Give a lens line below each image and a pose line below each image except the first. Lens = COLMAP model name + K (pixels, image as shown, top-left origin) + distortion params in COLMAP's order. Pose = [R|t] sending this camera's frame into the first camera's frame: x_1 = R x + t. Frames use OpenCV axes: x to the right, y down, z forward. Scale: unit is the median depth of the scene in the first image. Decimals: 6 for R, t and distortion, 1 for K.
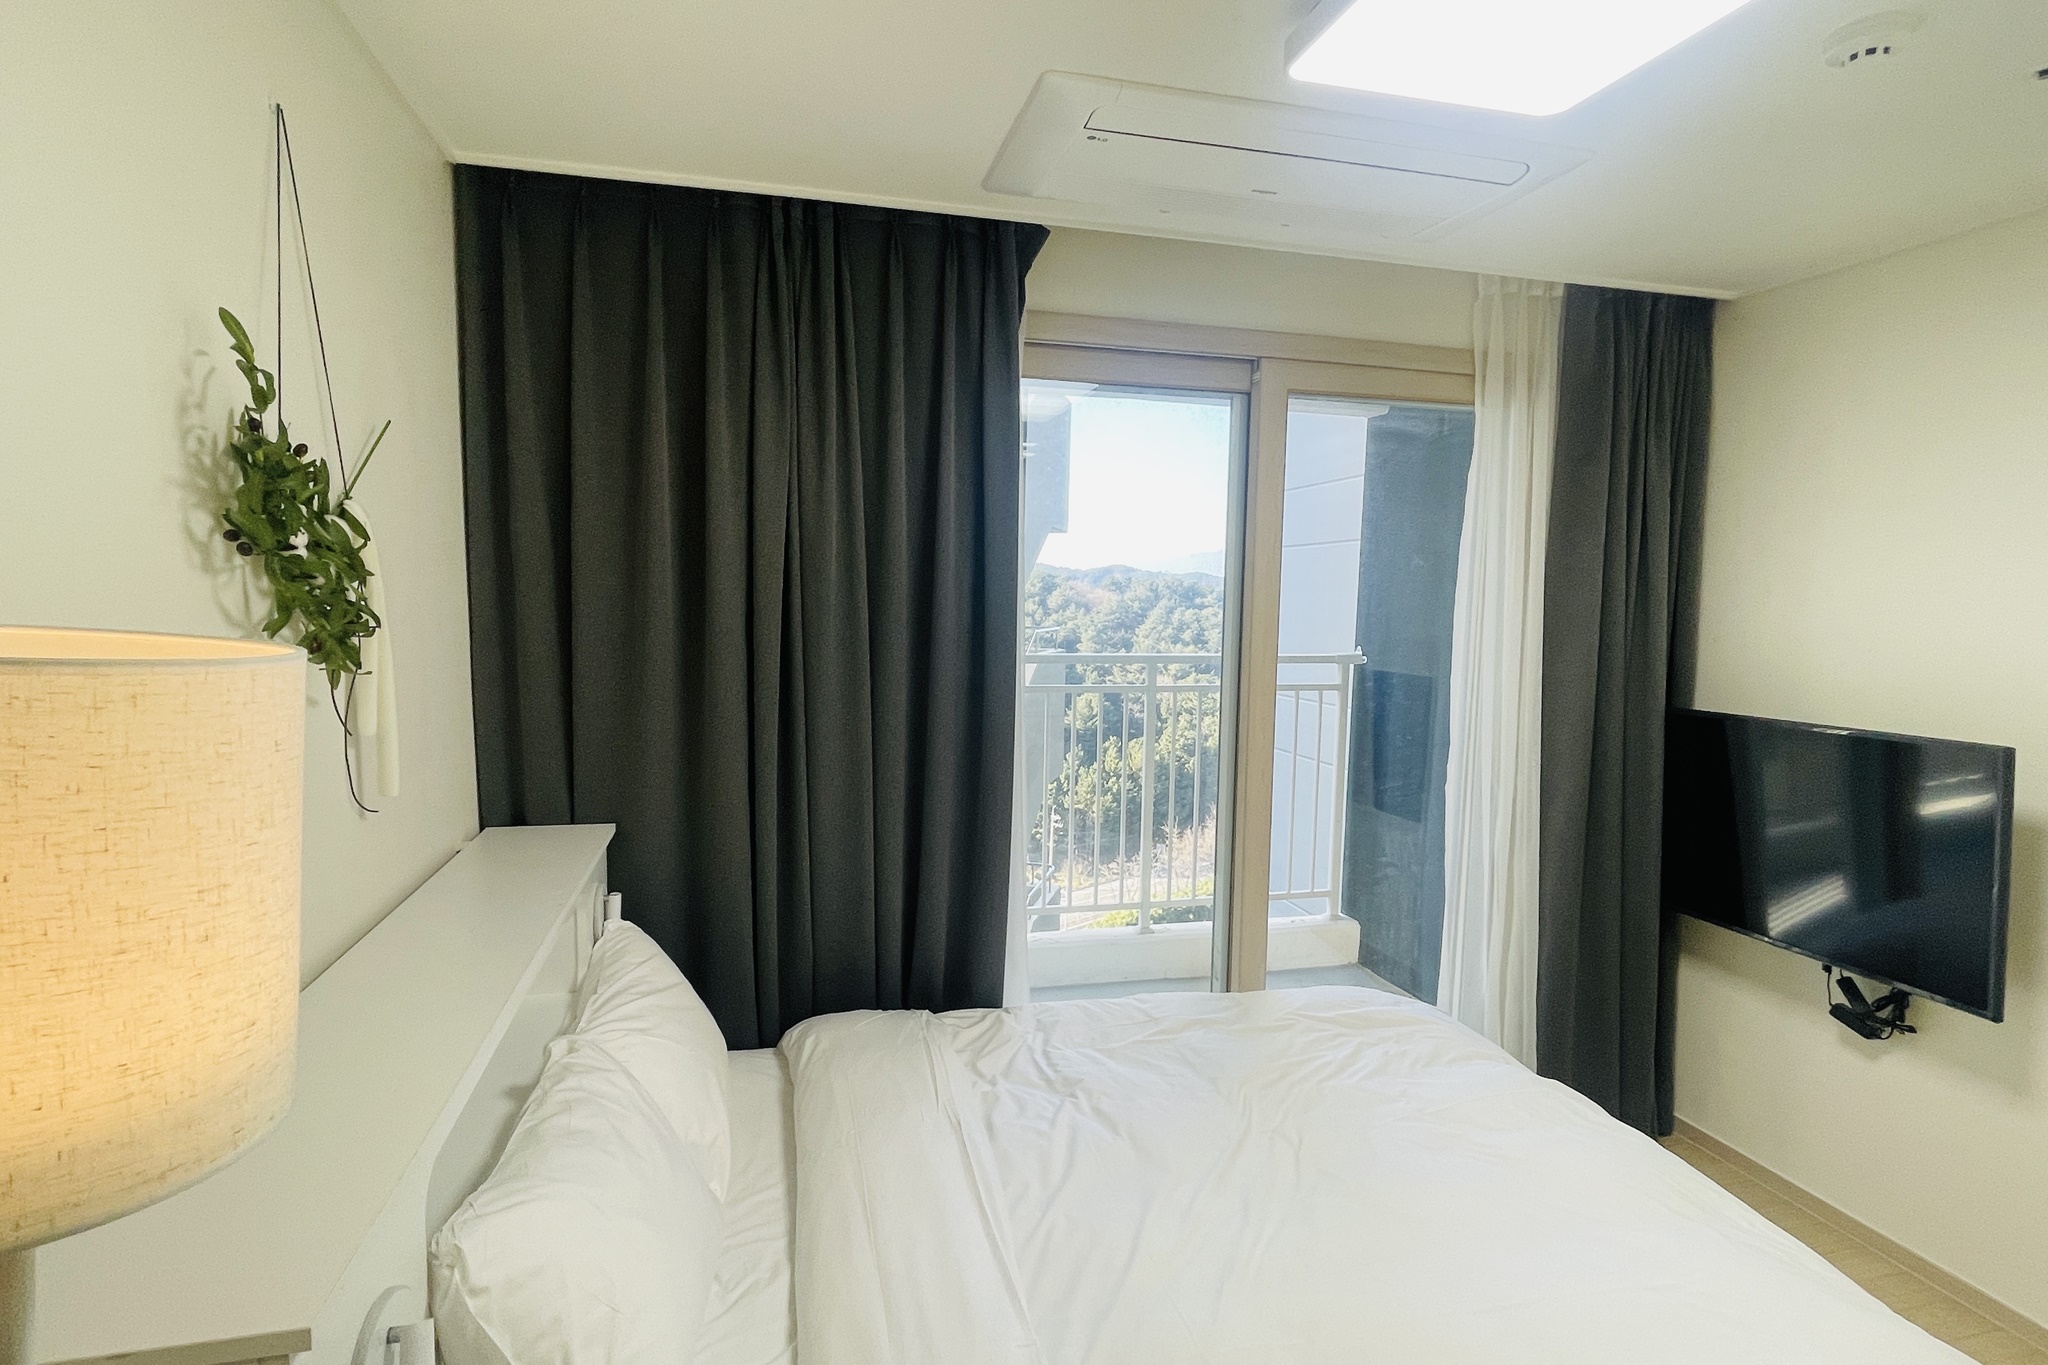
lens RADIAL K [[1024.5, 0, 1024.0], [0, 1024.5, 682.5], [0, 0, 1]] dist [-0.000134, -0.000069]
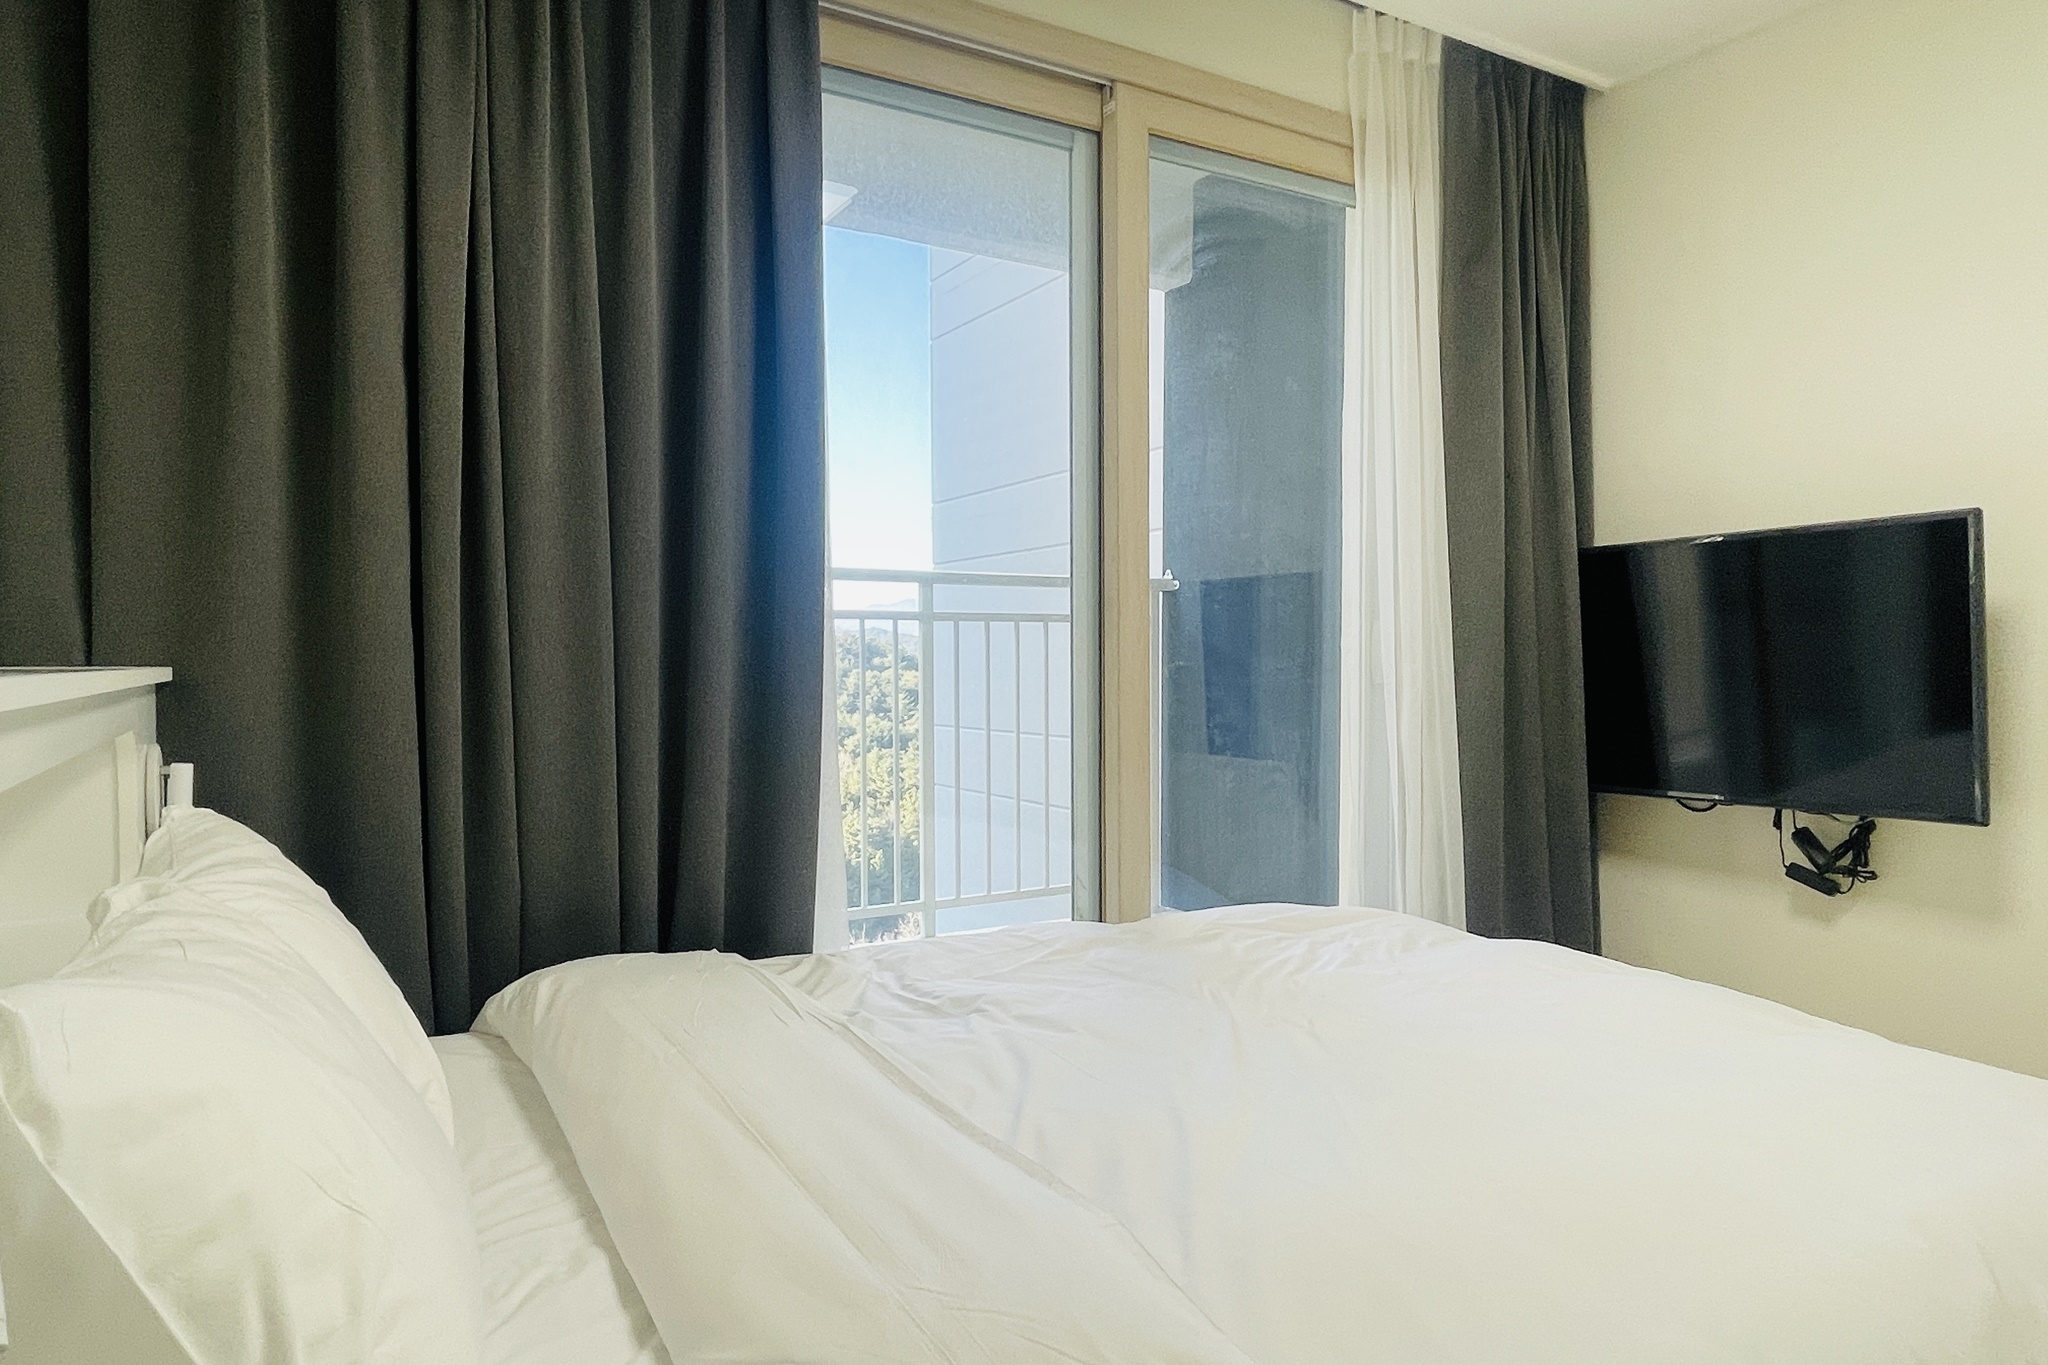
lens RADIAL K [[1244.9, 0, 1021.1], [0, 1244.9, 689.2], [0, 0, 1]] dist [0.038853, -0.061839]
pose [[0.959913, -0.030170, 0.278668, -0.122708], [0.046275, 0.997606, -0.051395, 0.198510], [-0.276450, 0.062230, 0.959011, 0.164742]]
